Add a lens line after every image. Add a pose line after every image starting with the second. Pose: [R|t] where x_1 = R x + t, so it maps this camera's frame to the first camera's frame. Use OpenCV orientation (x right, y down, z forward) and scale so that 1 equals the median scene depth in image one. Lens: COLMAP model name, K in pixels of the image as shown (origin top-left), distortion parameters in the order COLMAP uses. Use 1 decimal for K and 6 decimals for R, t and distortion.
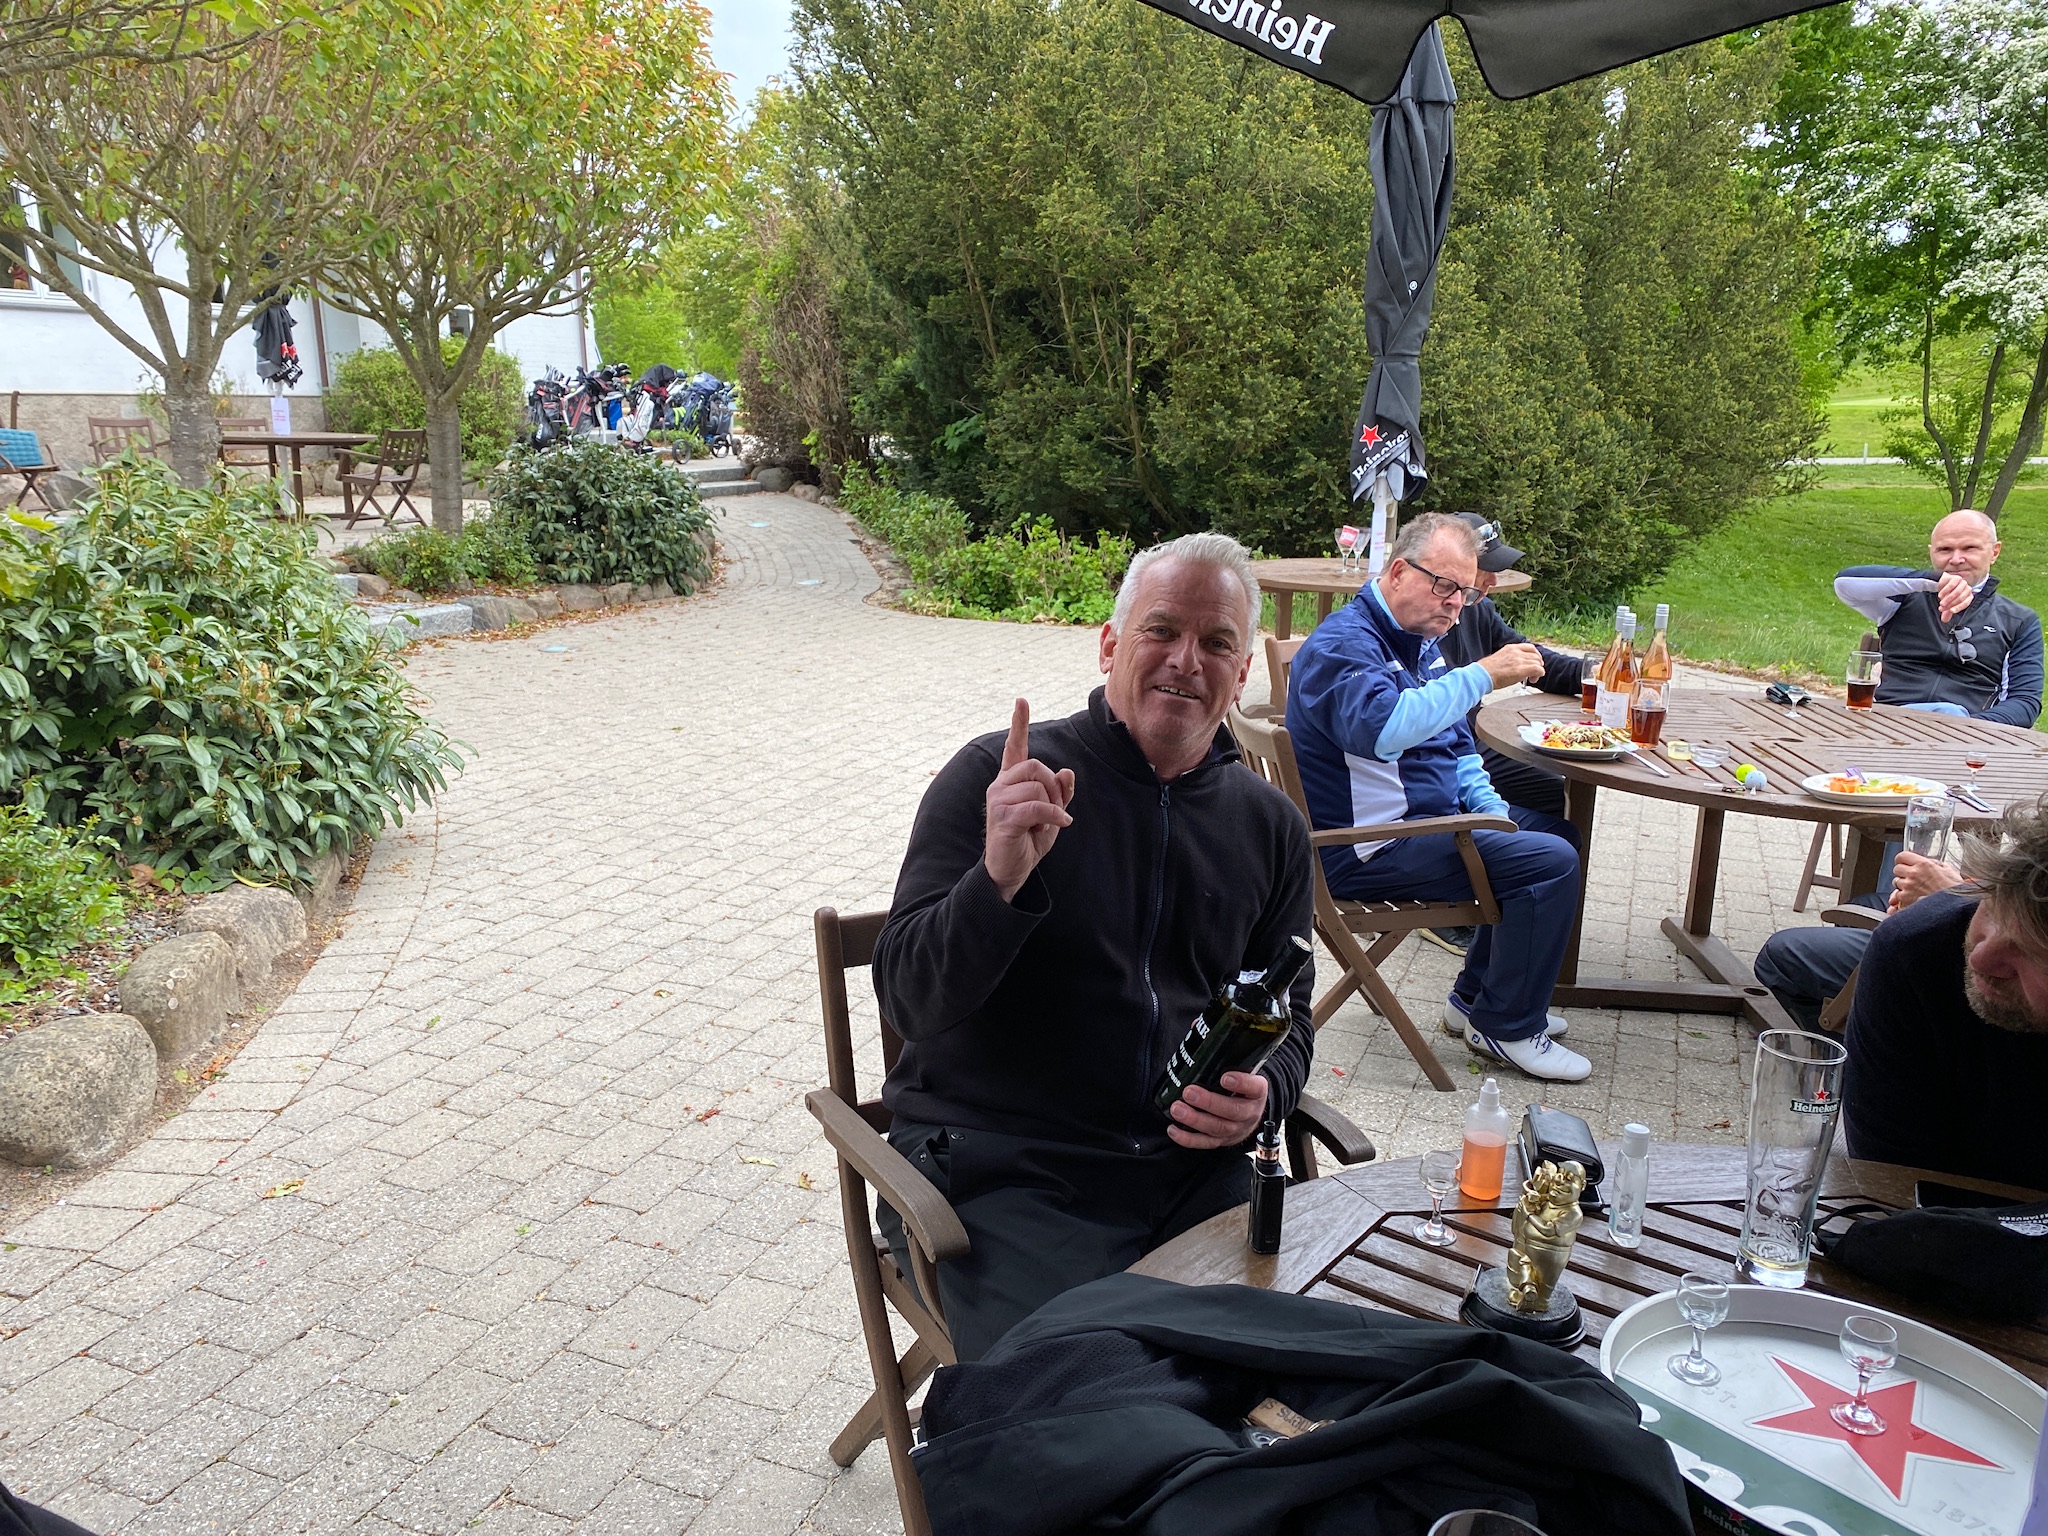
lens RADIAL K [[1538.1, 0, 1042.0], [0, 1538.1, 778.3], [0, 0, 1]] dist [0.080507, -0.117113]
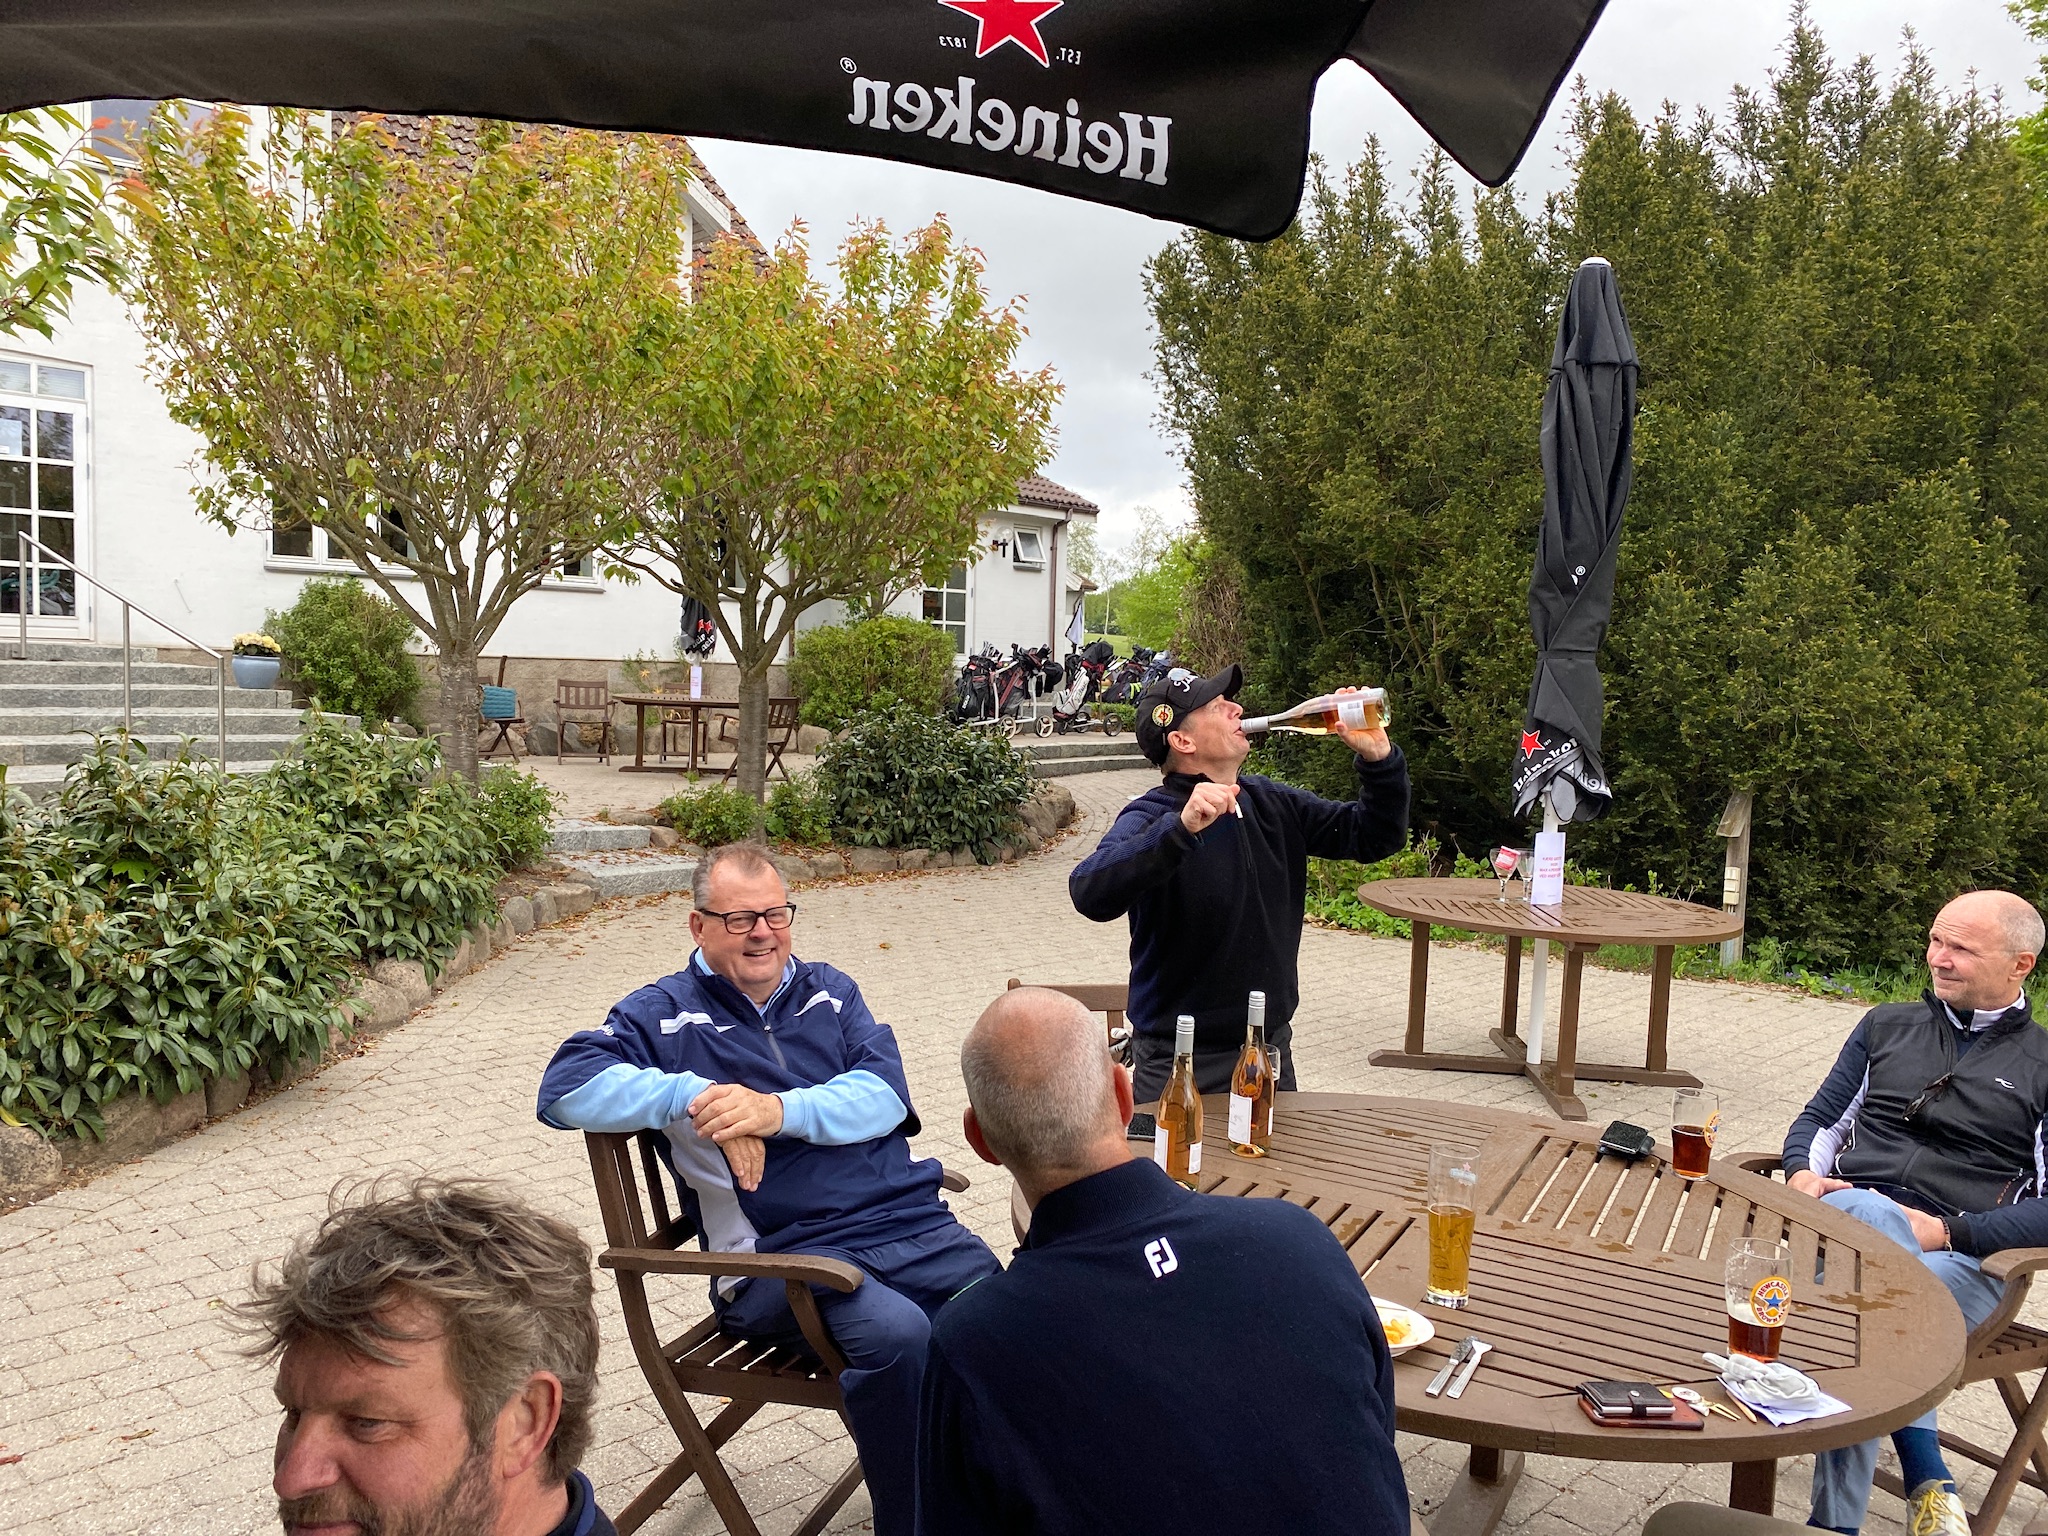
lens RADIAL K [[1533.1, 0, 1036.9], [0, 1533.1, 767.7], [0, 0, 1]] dist [0.034064, -0.032255]
pose [[0.924919, 0.050894, -0.376741, 0.180450], [-0.117491, 0.980752, -0.155955, -0.030220], [0.361552, 0.188510, 0.913096, 0.094838]]
